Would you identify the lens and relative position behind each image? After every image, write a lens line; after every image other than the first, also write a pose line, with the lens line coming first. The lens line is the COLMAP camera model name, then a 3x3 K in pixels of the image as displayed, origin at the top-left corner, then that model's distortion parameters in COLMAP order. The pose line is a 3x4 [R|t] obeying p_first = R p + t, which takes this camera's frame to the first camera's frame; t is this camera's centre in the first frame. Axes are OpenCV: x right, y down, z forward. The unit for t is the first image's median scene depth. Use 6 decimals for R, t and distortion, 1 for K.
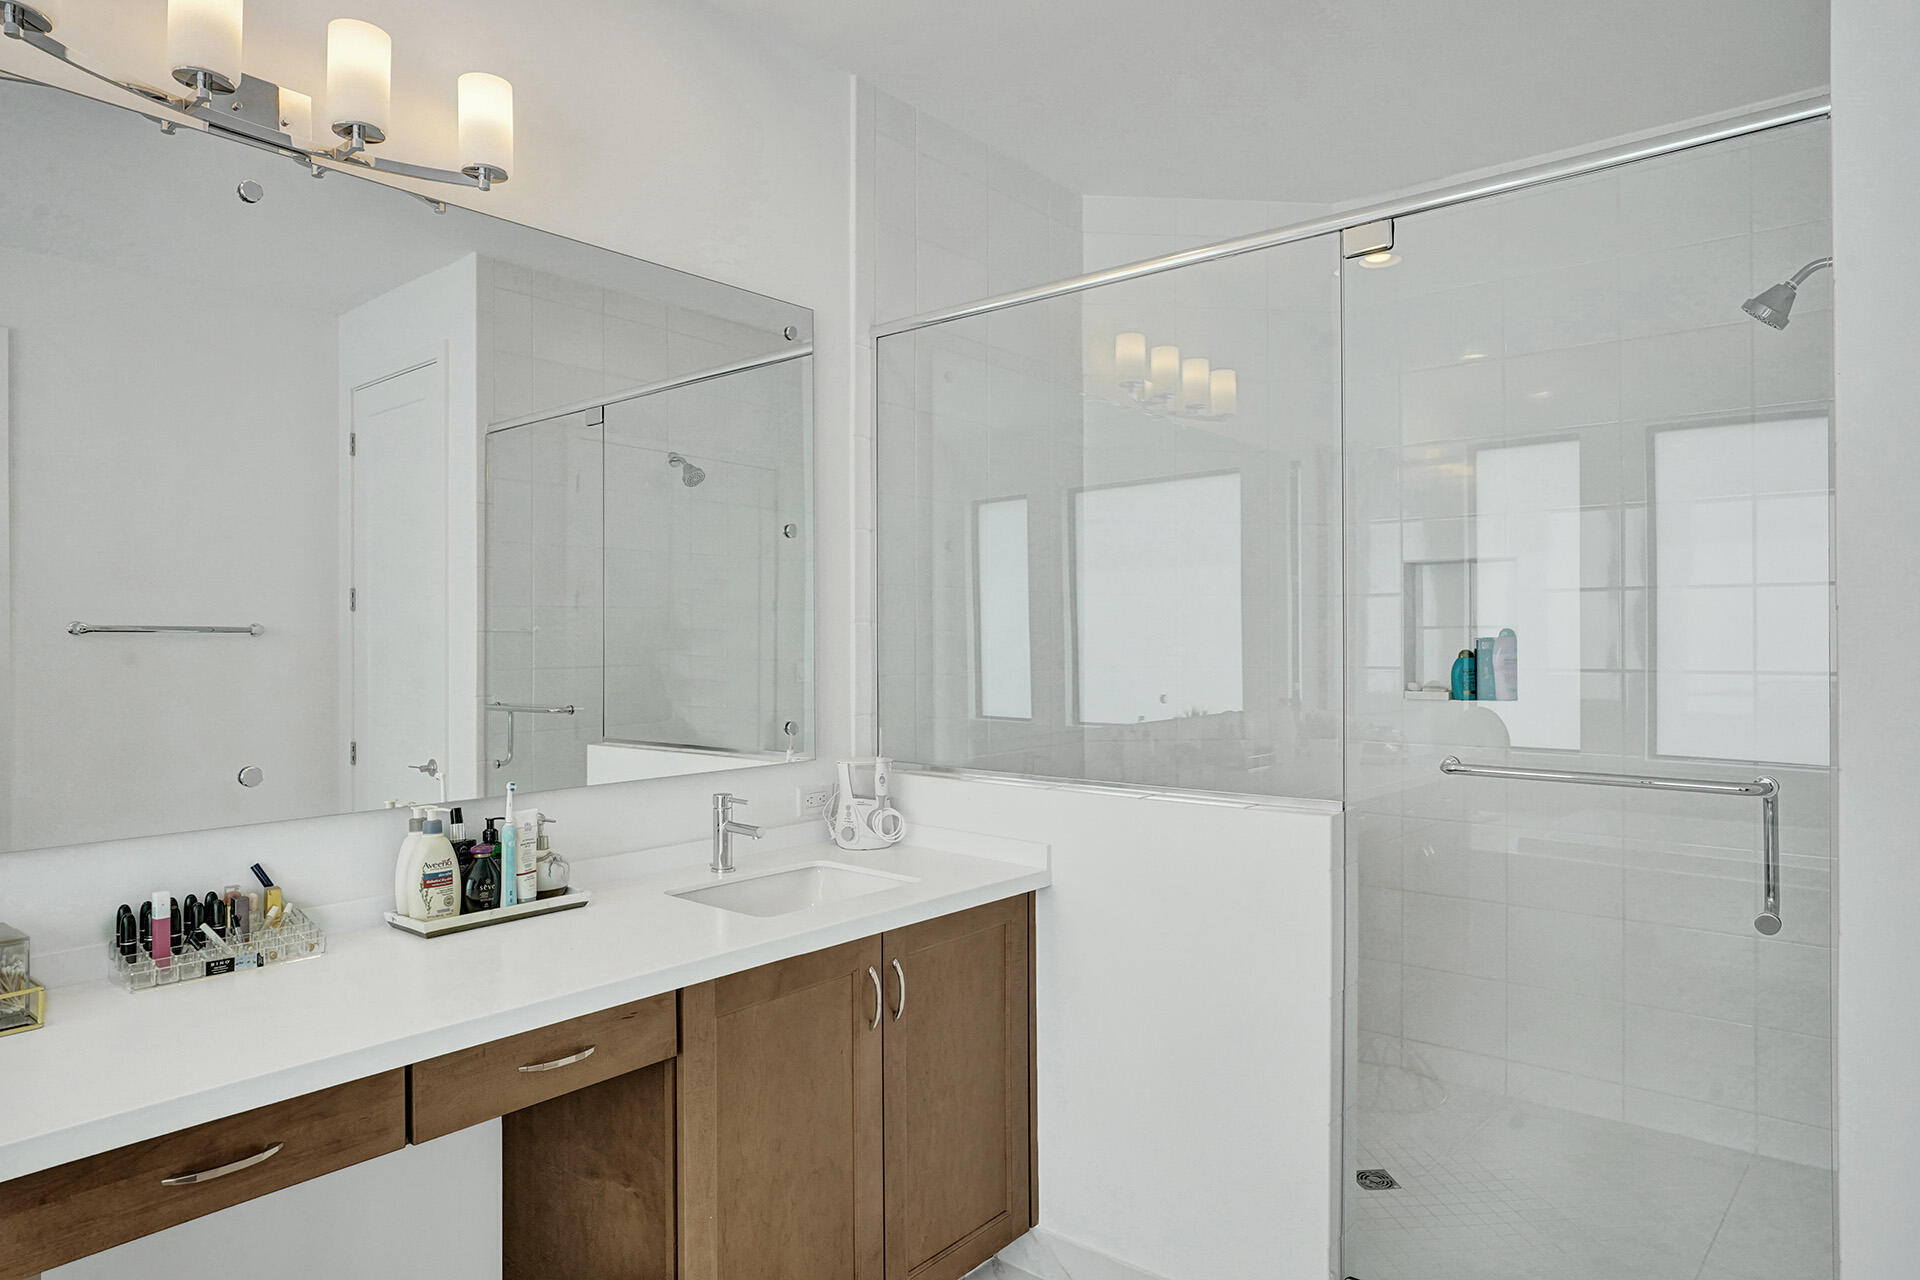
lens RADIAL K [[1147.7, 0, 959.3], [0, 1147.7, 633.8], [0, 0, 1]] dist [-0.031208, 0.001098]
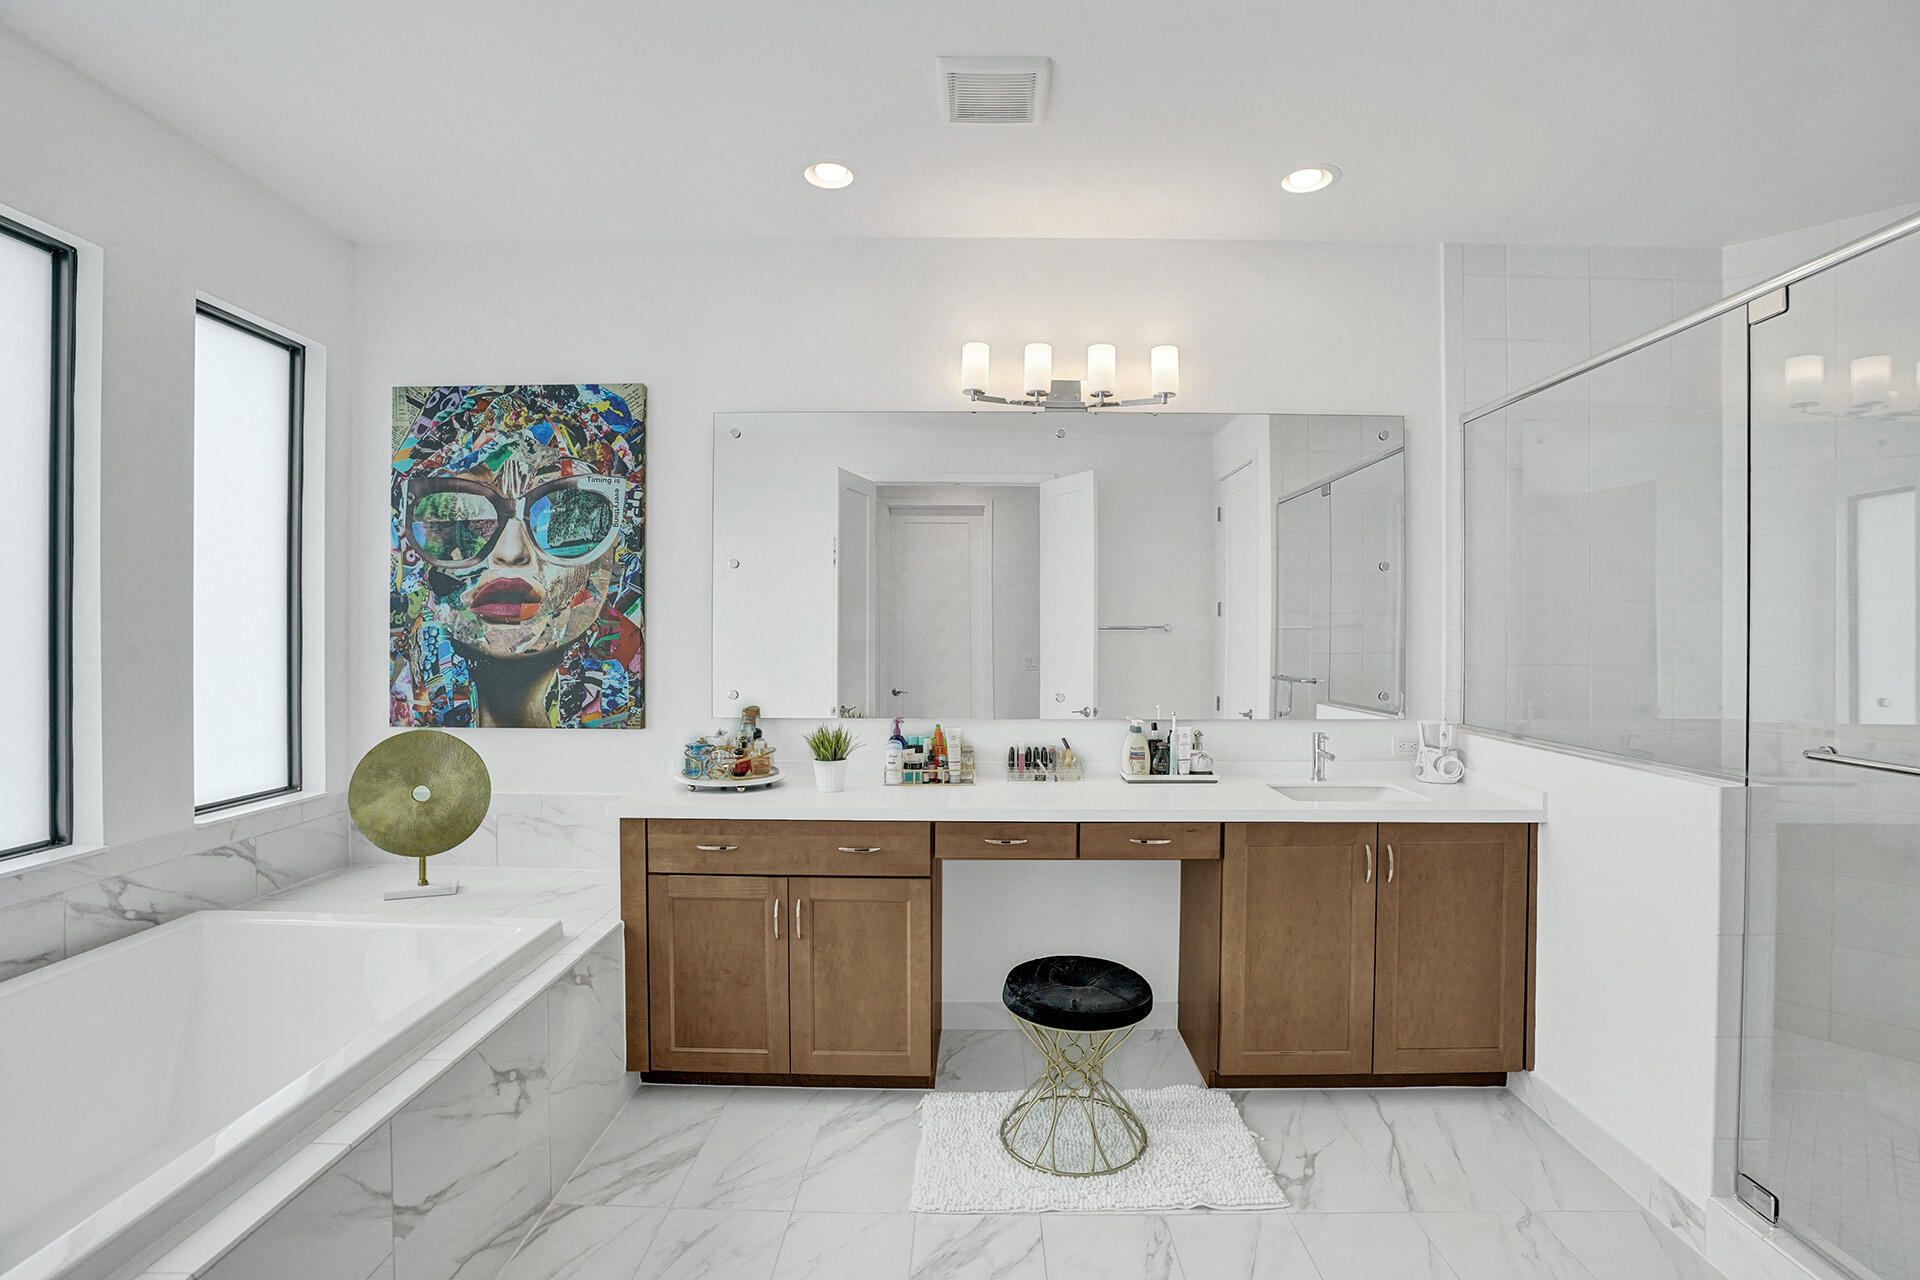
lens RADIAL K [[917.6, 0, 960.0], [0, 917.6, 640.0], [0, 0, 1]] dist [-0.056580, 0.001563]
pose [[0.616125, 0.012248, -0.787553, 0.572065], [-0.001483, 0.999895, 0.014391, -0.011128], [0.787647, -0.007698, 0.616079, -0.224701]]
